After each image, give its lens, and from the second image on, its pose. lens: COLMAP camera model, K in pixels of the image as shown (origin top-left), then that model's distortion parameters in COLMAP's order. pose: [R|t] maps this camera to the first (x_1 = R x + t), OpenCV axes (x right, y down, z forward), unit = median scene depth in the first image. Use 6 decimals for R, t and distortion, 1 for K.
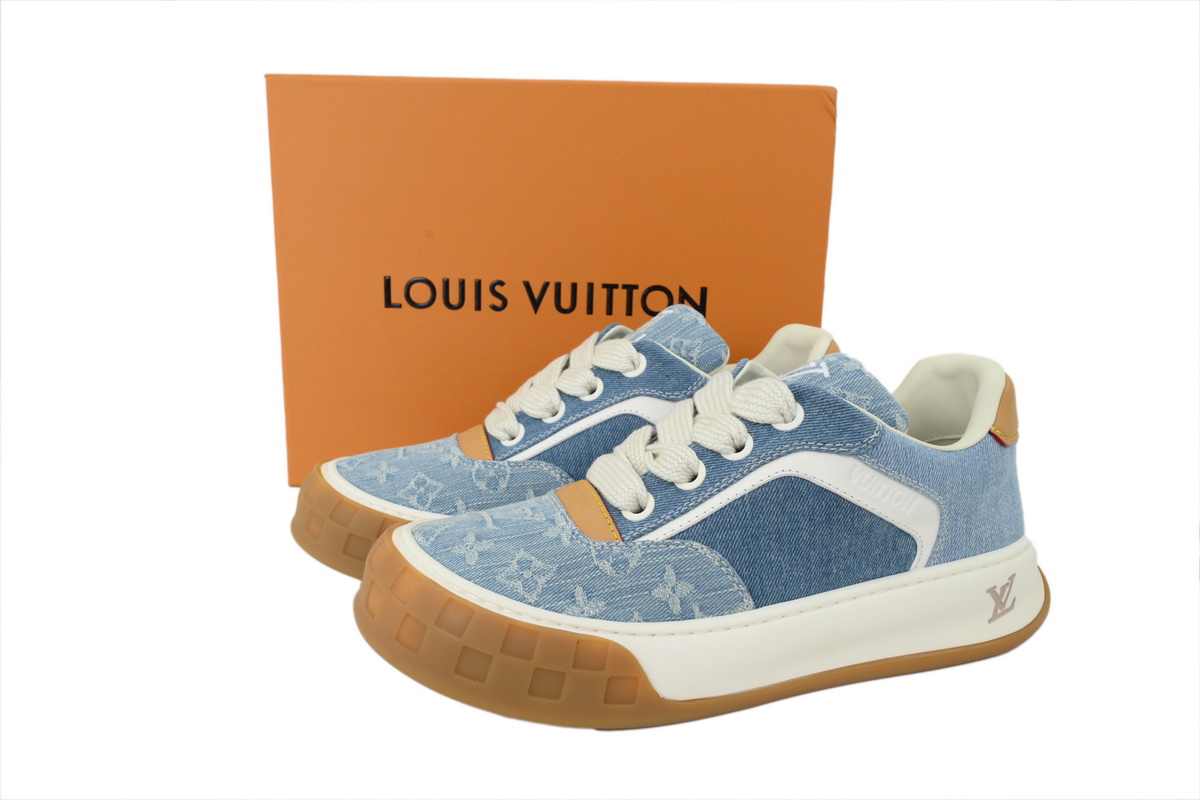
lens RADIAL K [[895.1, 0, 605.5], [0, 895.1, 401.8], [0, 0, 1]] dist [0.016902, 0.003696]
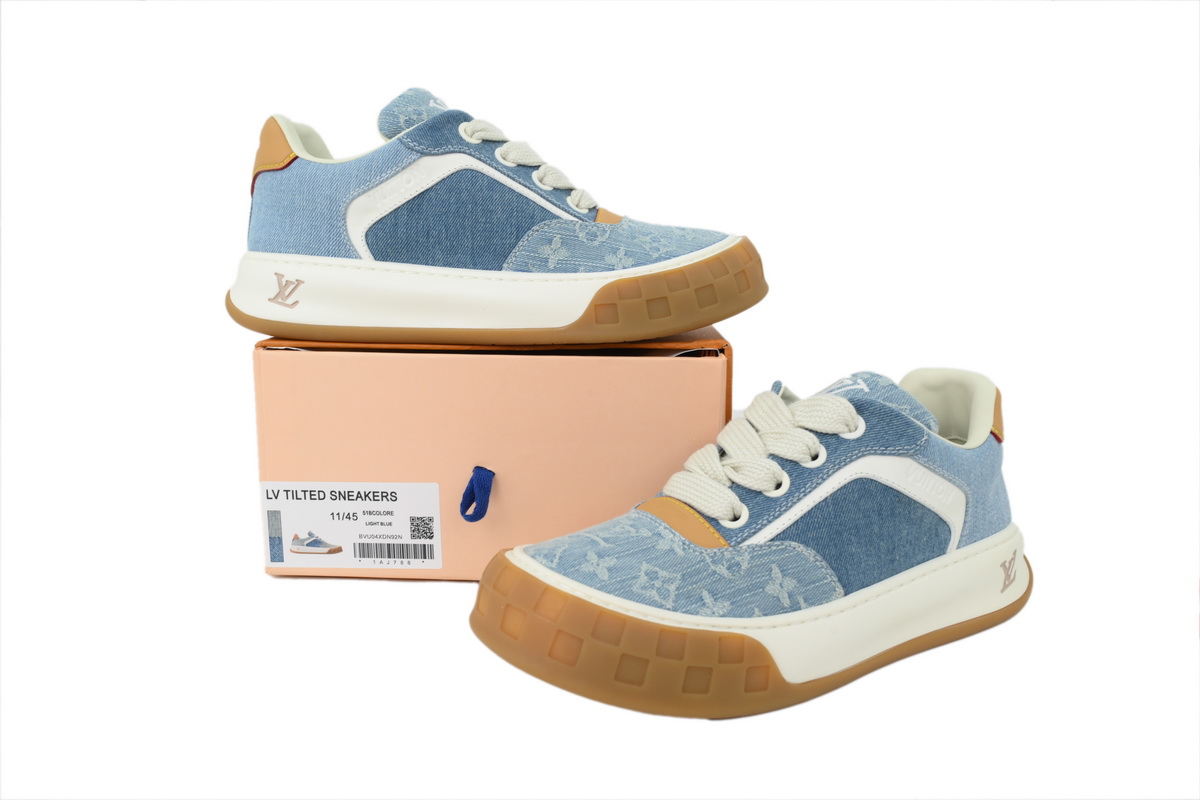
lens RADIAL K [[895.1, 0, 599.3], [0, 895.1, 403.2], [0, 0, 1]] dist [0.016902, 0.003696]
pose [[0.972877, -0.049339, 0.226002, -0.376950], [0.058877, 0.997628, -0.035658, 0.008618], [-0.223706, 0.047997, 0.973474, -0.050470]]
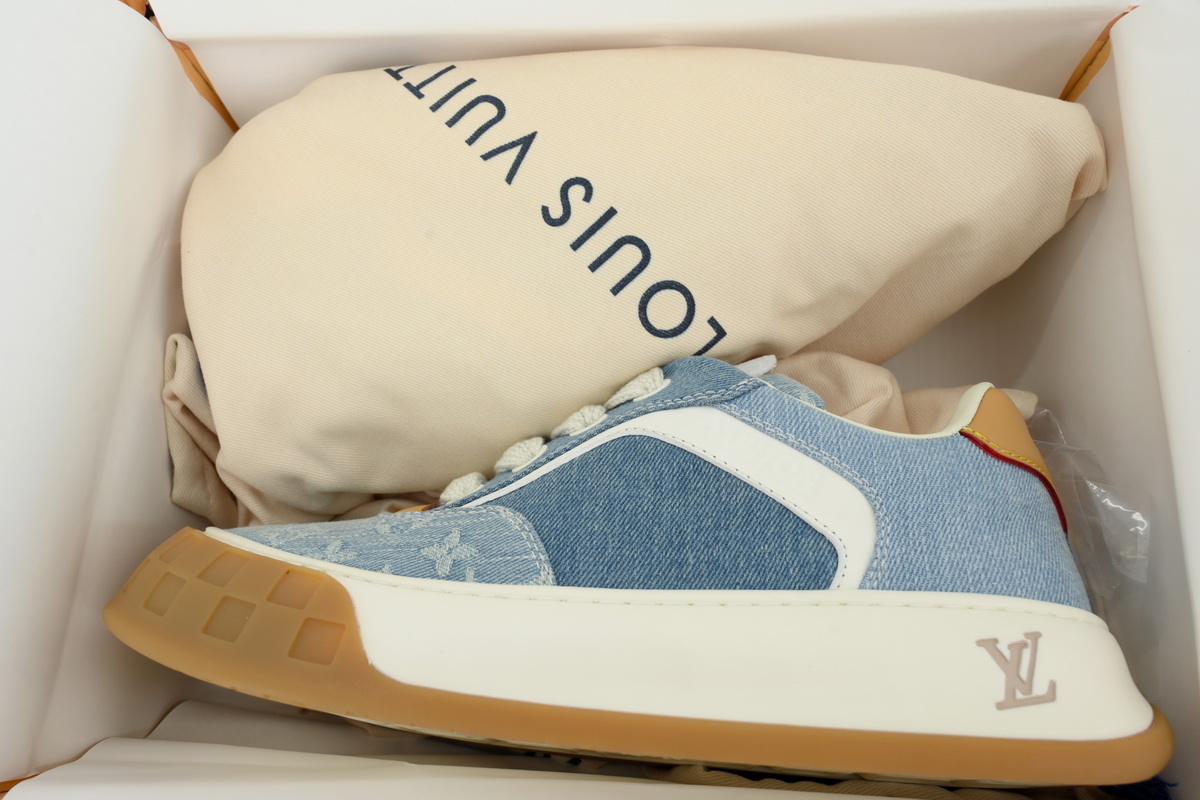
lens RADIAL K [[836.9, 0, 604.6], [0, 836.9, 405.8], [0, 0, 1]] dist [0.023880, 0.001523]
pose [[0.932035, -0.082692, -0.352807, 0.436634], [-0.151457, 0.795596, -0.586590, 0.487250], [0.329198, 0.600157, 0.728999, 0.451429]]
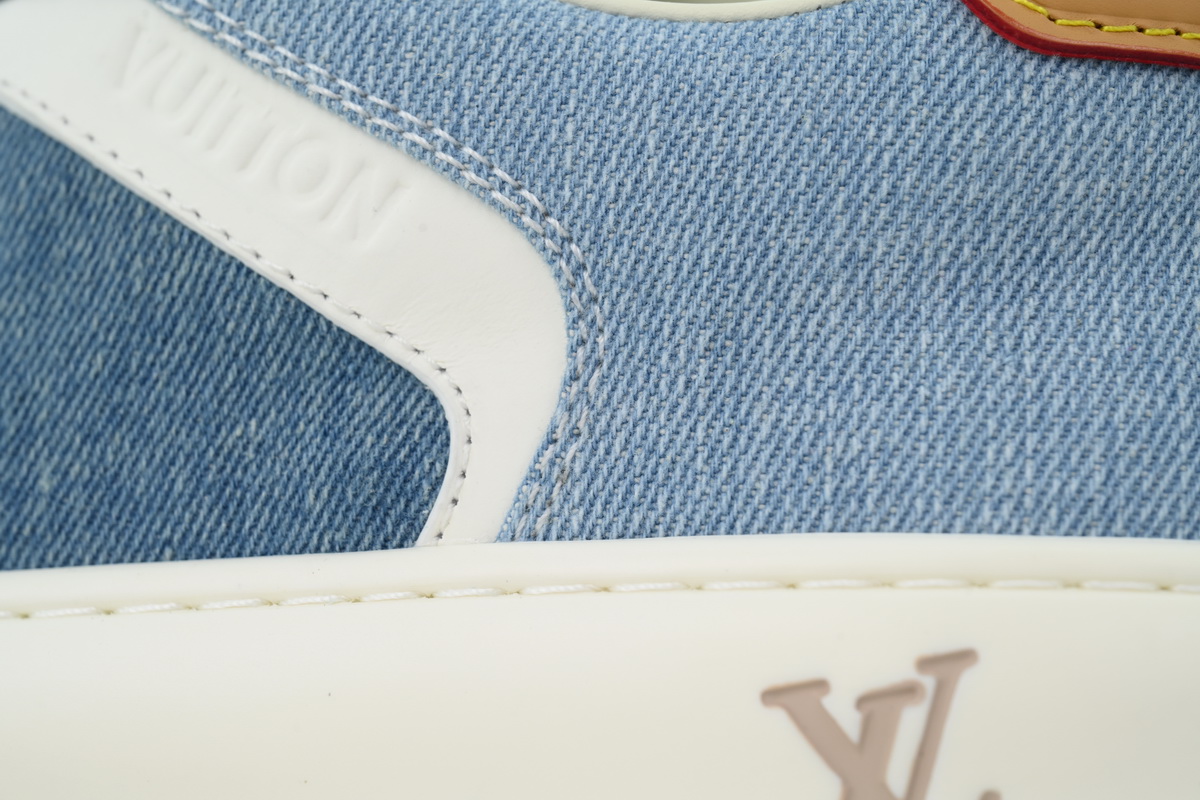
lens RADIAL K [[3423.5, 0, 599.0], [0, 3423.5, 397.7], [0, 0, 1]] dist [0.031528, 0.000000]
pose [[0.767541, -0.030860, -0.640256, 0.948964], [-0.180461, 0.948037, -0.262031, 0.380121], [0.615073, 0.316661, 0.722088, 0.451074]]
